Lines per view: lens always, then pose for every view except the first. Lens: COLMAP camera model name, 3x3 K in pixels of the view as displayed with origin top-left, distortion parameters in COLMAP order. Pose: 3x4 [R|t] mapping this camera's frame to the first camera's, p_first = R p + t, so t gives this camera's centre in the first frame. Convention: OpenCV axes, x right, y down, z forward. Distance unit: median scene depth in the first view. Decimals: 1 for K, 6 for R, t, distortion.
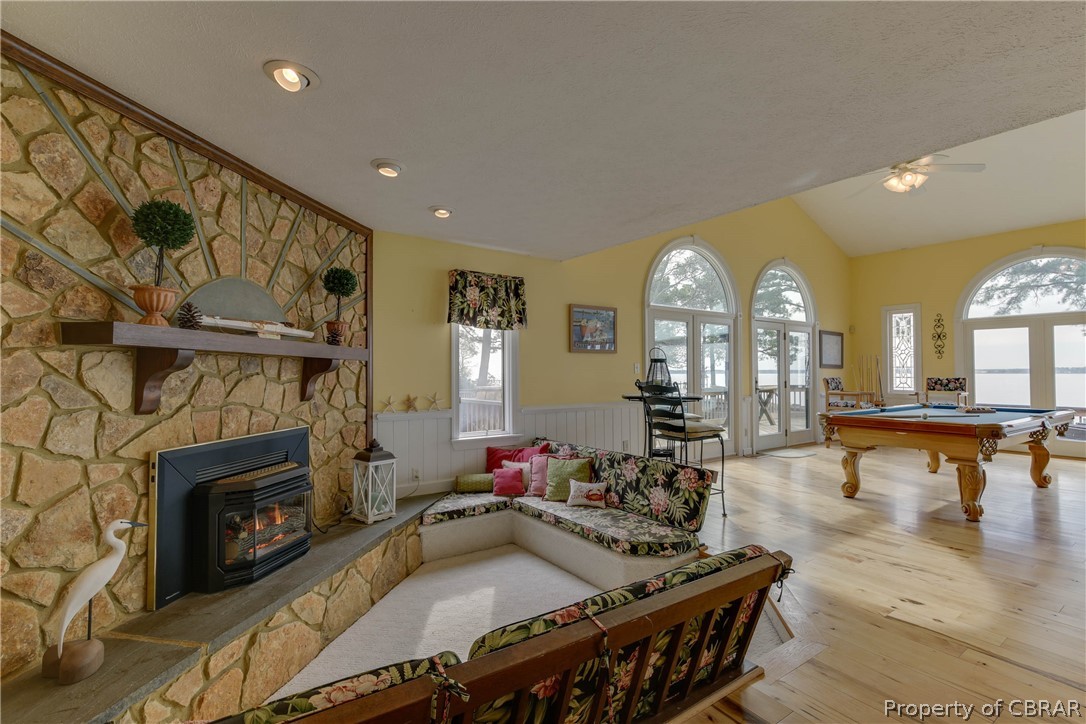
lens RADIAL K [[482.4, 0, 539.4], [0, 482.4, 371.4], [0, 0, 1]] dist [-0.011829, -0.000002]
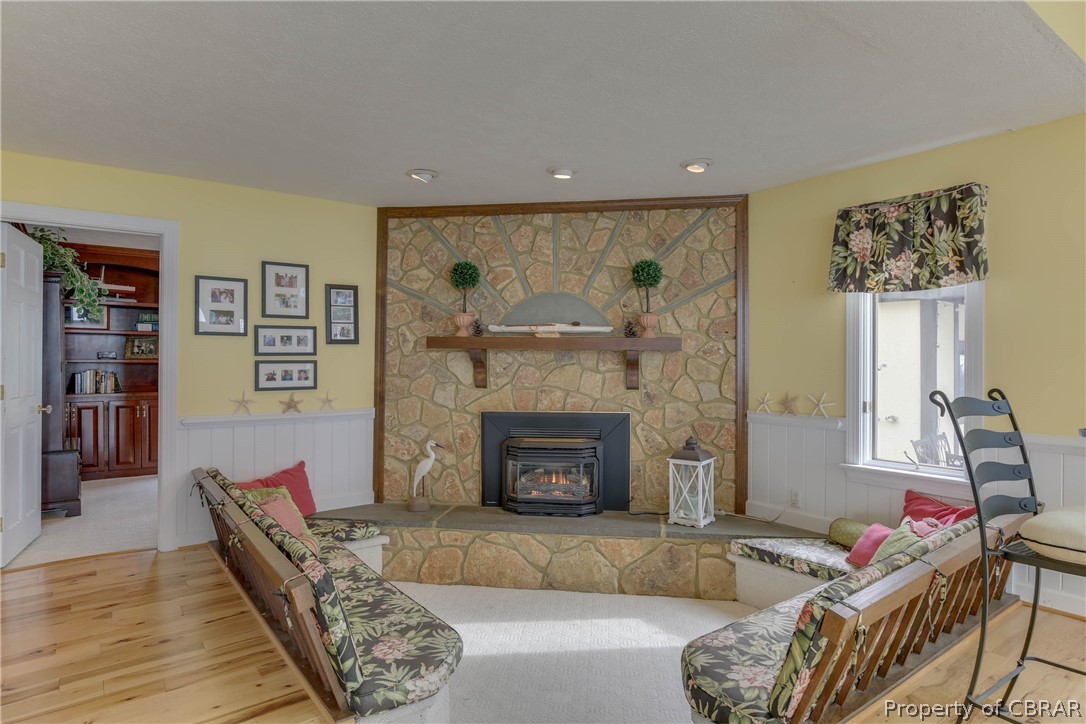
lens RADIAL K [[580.3, 0, 542.8], [0, 580.3, 375.2], [0, 0, 1]] dist [0.001640, 0.000069]
pose [[0.079760, 0.025989, -0.996475, 0.716801], [0.000947, 0.999658, 0.026148, -0.004513], [0.996814, -0.003029, 0.079708, 0.623348]]
